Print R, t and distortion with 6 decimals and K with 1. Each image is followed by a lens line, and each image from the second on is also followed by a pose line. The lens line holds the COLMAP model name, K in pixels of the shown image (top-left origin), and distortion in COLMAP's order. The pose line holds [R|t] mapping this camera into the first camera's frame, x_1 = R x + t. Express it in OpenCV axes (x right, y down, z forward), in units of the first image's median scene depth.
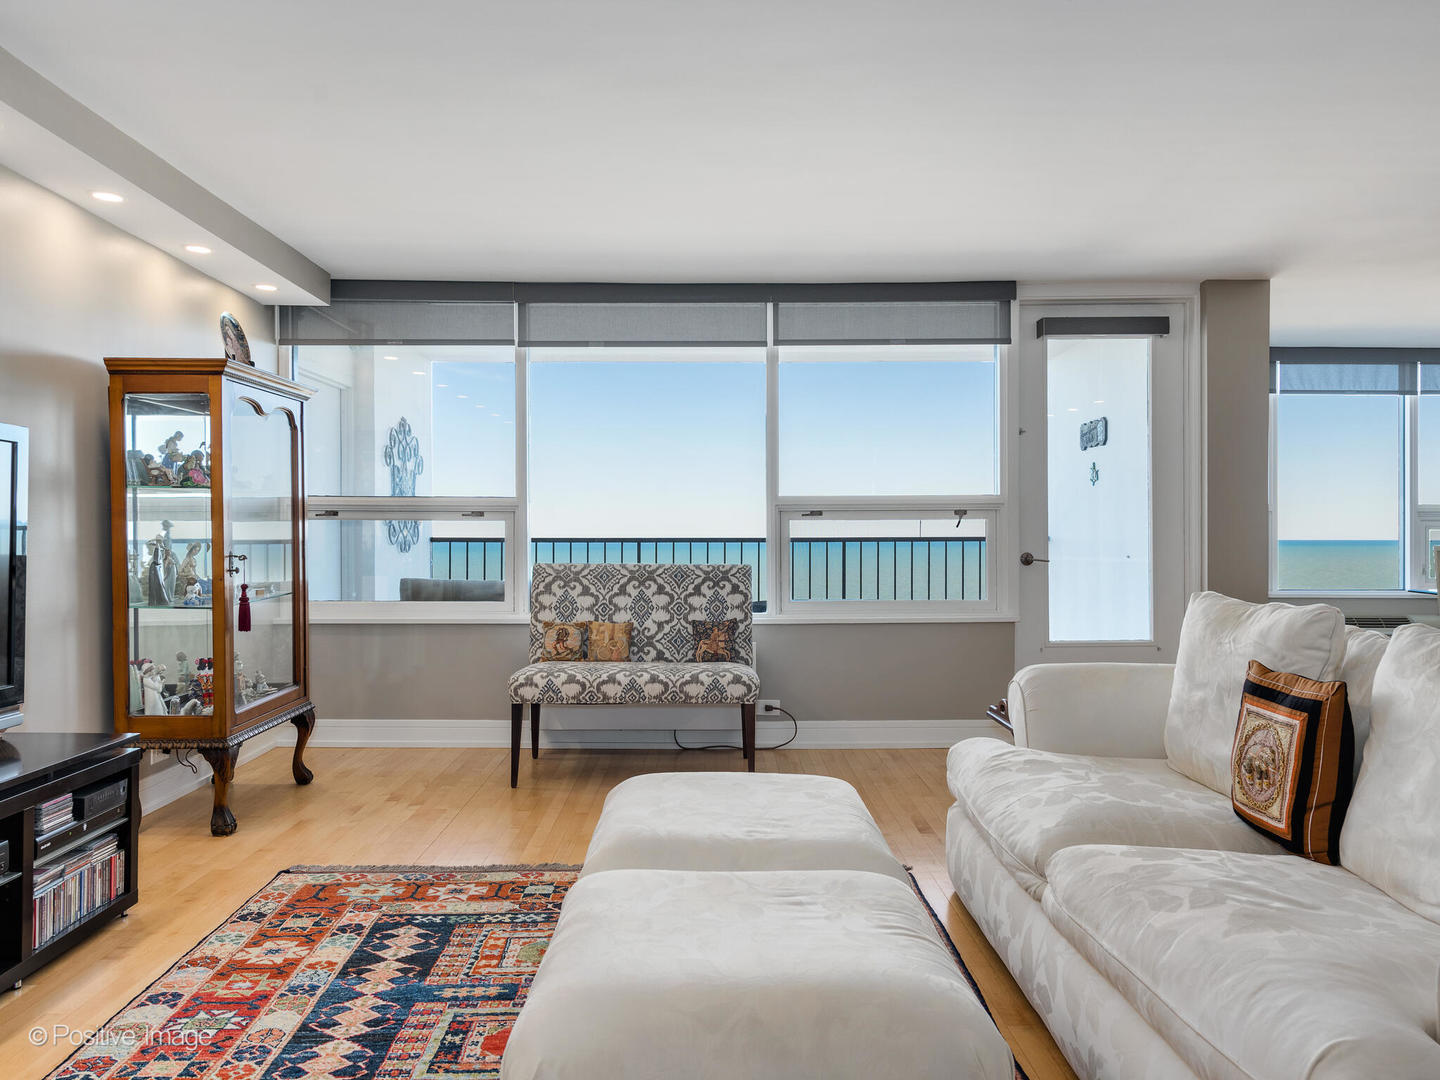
lens RADIAL K [[1053.1, 0, 720.0], [0, 1053.1, 540.0], [0, 0, 1]] dist [0.008637, -0.002552]
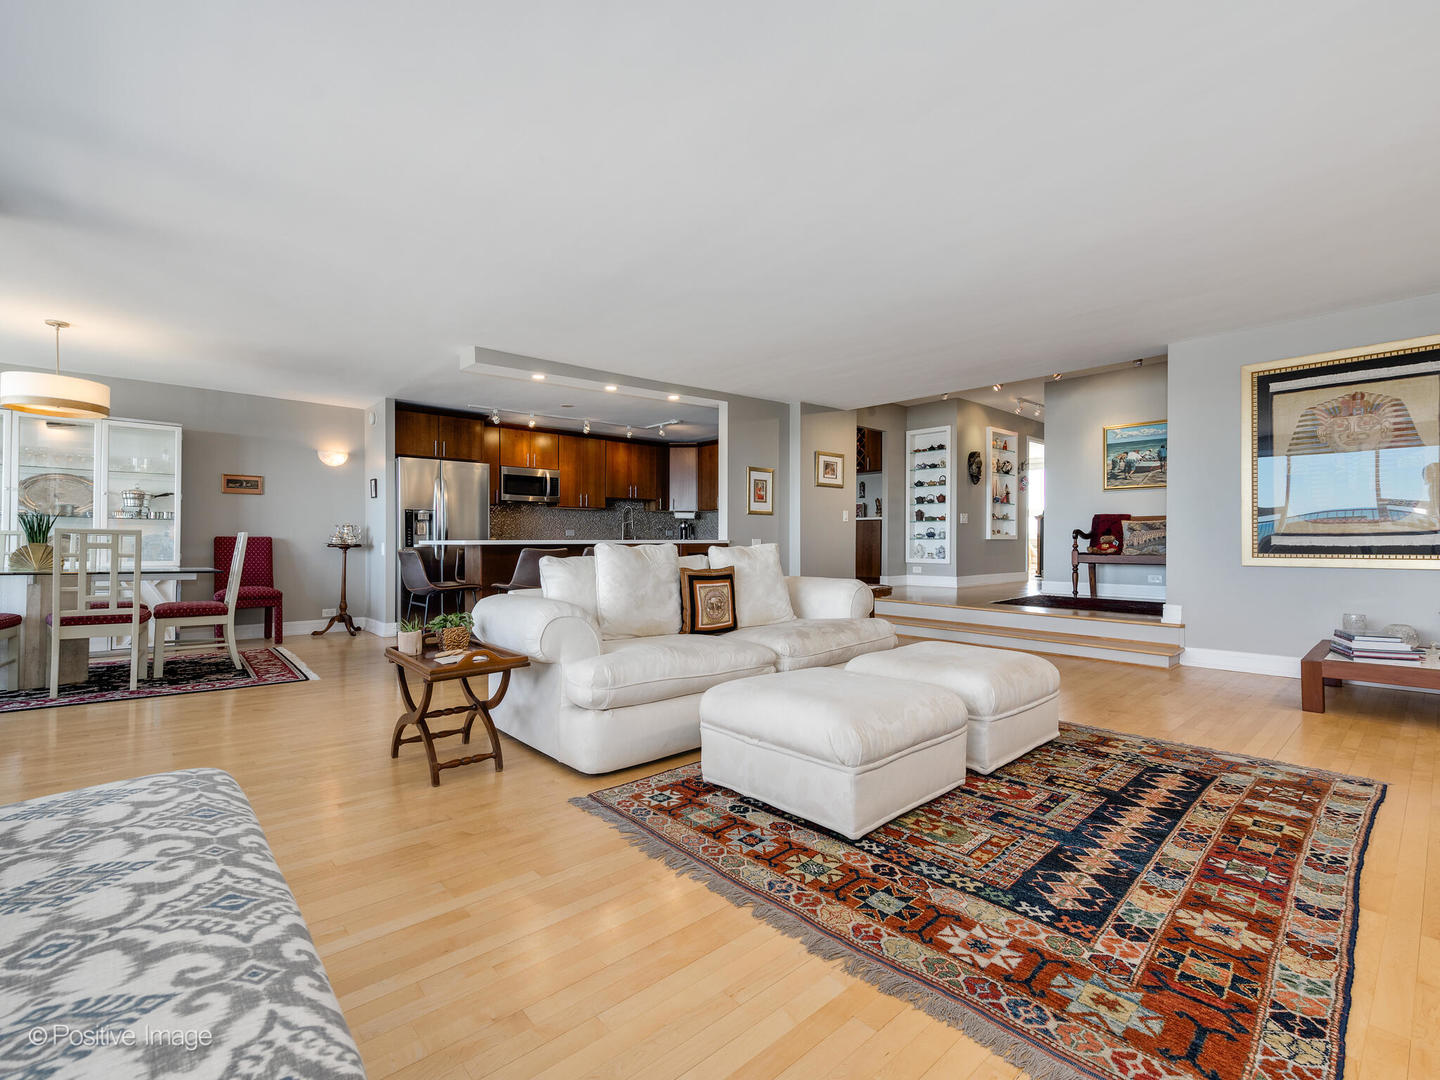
lens RADIAL K [[656.7, 0, 720.0], [0, 656.7, 540.0], [0, 0, 1]] dist [-0.001484, -0.000920]
pose [[-0.659206, 0.002567, 0.751958, -0.493296], [0.006846, 0.999973, 0.002588, 0.040495], [-0.751931, 0.006855, -0.659206, 1.485659]]
